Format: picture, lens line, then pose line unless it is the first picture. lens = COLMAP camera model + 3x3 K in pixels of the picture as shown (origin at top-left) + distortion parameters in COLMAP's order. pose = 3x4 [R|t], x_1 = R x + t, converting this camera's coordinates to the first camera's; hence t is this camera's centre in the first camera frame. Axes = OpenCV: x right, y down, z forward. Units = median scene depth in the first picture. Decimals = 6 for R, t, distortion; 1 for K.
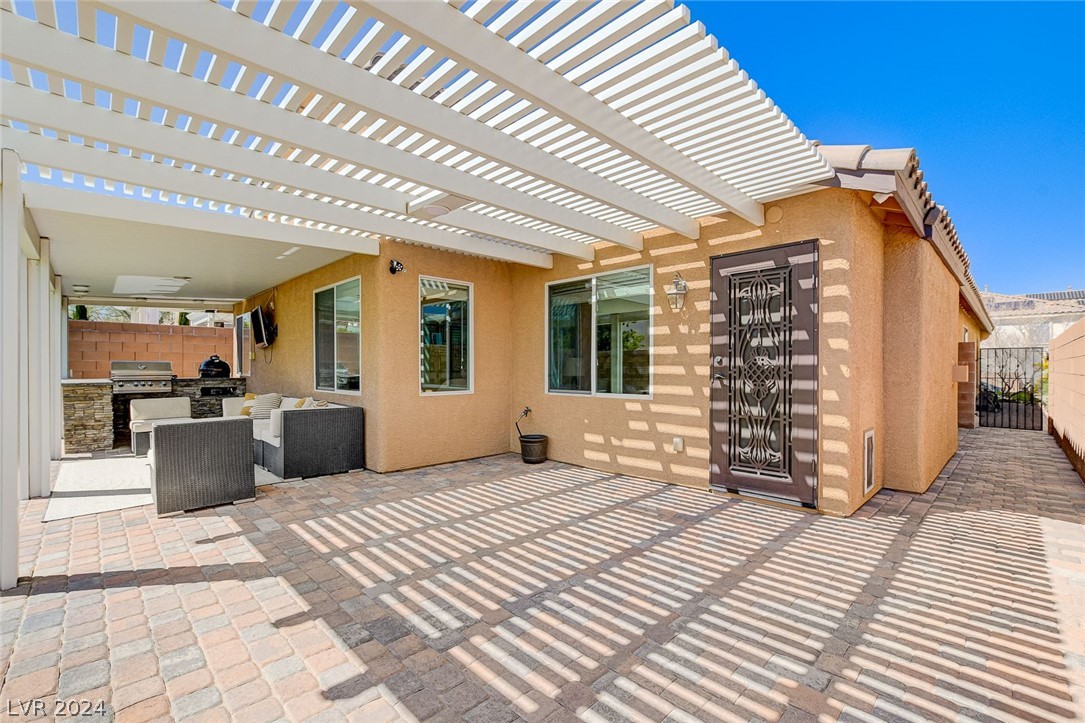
lens RADIAL K [[476.5, 0, 537.7], [0, 476.5, 368.0], [0, 0, 1]] dist [-0.022392, 0.004745]
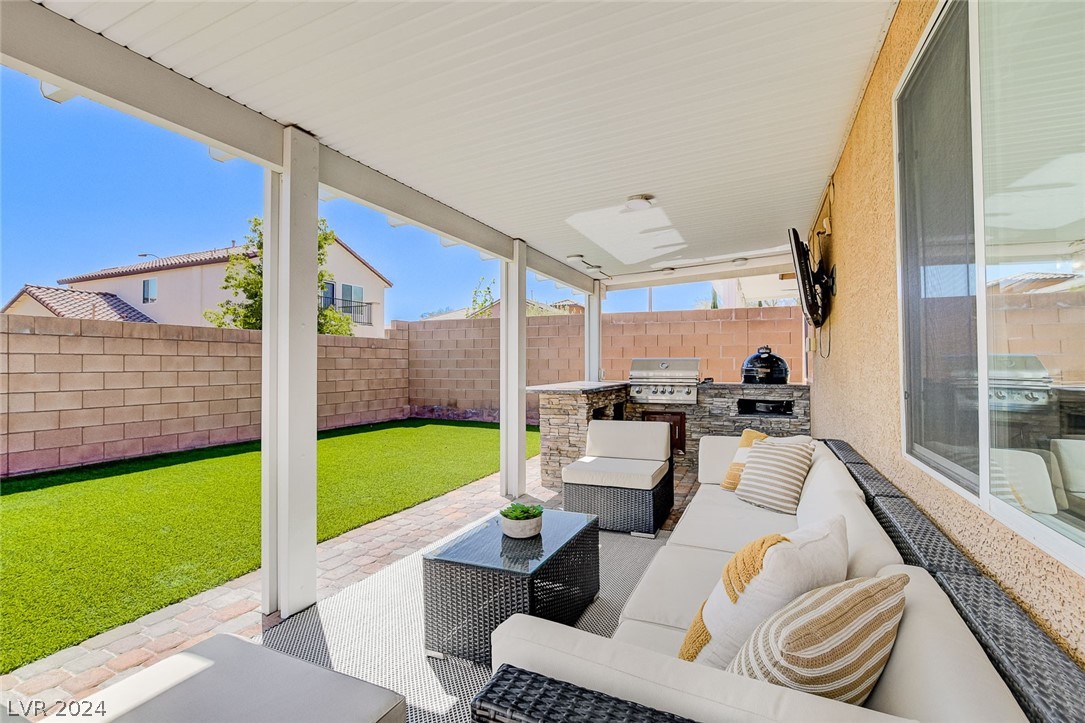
lens RADIAL K [[506.7, 0, 538.6], [0, 506.7, 364.4], [0, 0, 1]] dist [-0.015135, 0.002341]
pose [[0.375418, -0.000041, -0.926856, -0.418294], [0.000373, 1.000000, 0.000107, -0.009102], [0.926856, -0.000386, 0.375418, 1.053576]]
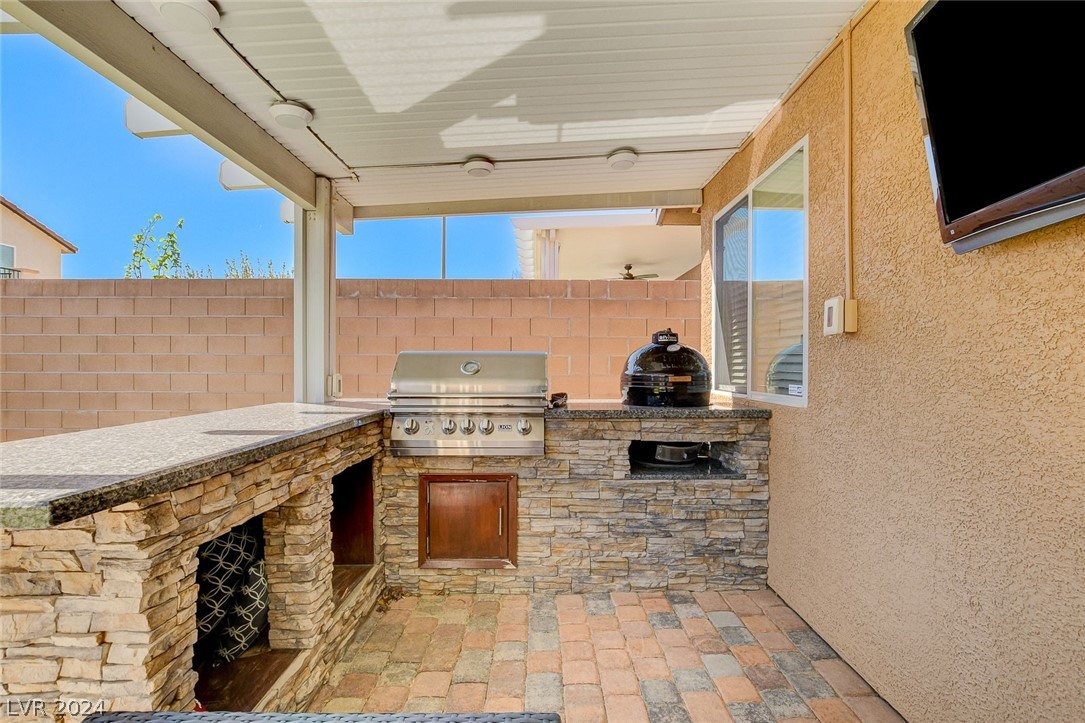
lens RADIAL K [[476.5, 0, 540.0], [0, 476.5, 365.8], [0, 0, 1]] dist [-0.022392, 0.004745]
pose [[0.717415, 0.001864, -0.696643, -1.134955], [-0.002976, 0.999995, -0.000389, -0.008057], [0.696639, 0.002352, 0.717418, 1.553329]]
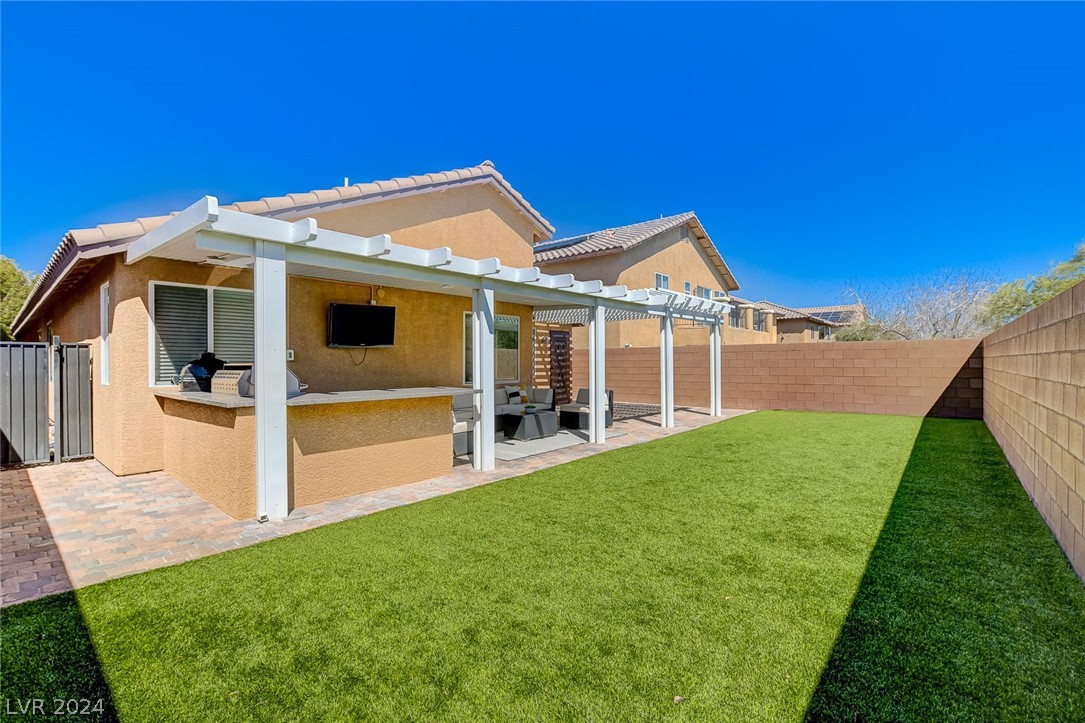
lens RADIAL K [[476.5, 0, 533.2], [0, 476.5, 360.8], [0, 0, 1]] dist [-0.022392, 0.004745]
pose [[-0.079139, 0.002169, 0.996861, -2.763432], [0.006887, 0.999975, -0.001629, -0.028525], [-0.996840, 0.006737, -0.079152, 1.360795]]
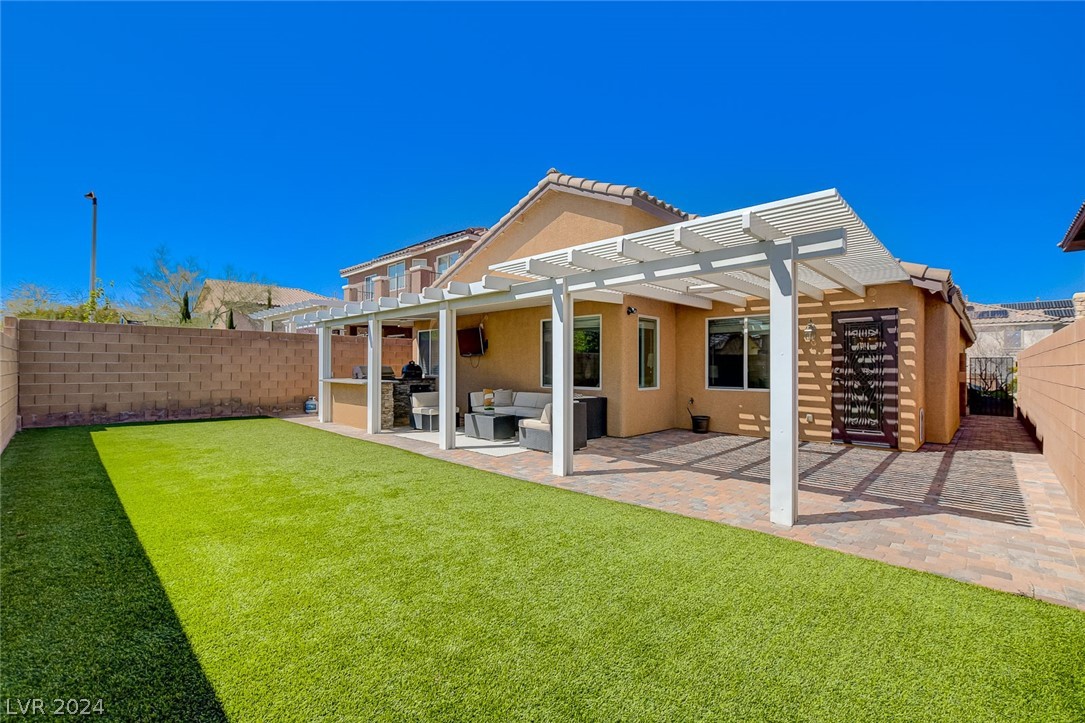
lens RADIAL K [[476.5, 0, 547.7], [0, 476.5, 361.1], [0, 0, 1]] dist [-0.022392, 0.004745]
pose [[0.999260, 0.003928, 0.038260, -0.766147], [-0.003446, 0.999914, -0.012633, -0.022821], [-0.038306, 0.012492, 0.999188, -0.727960]]
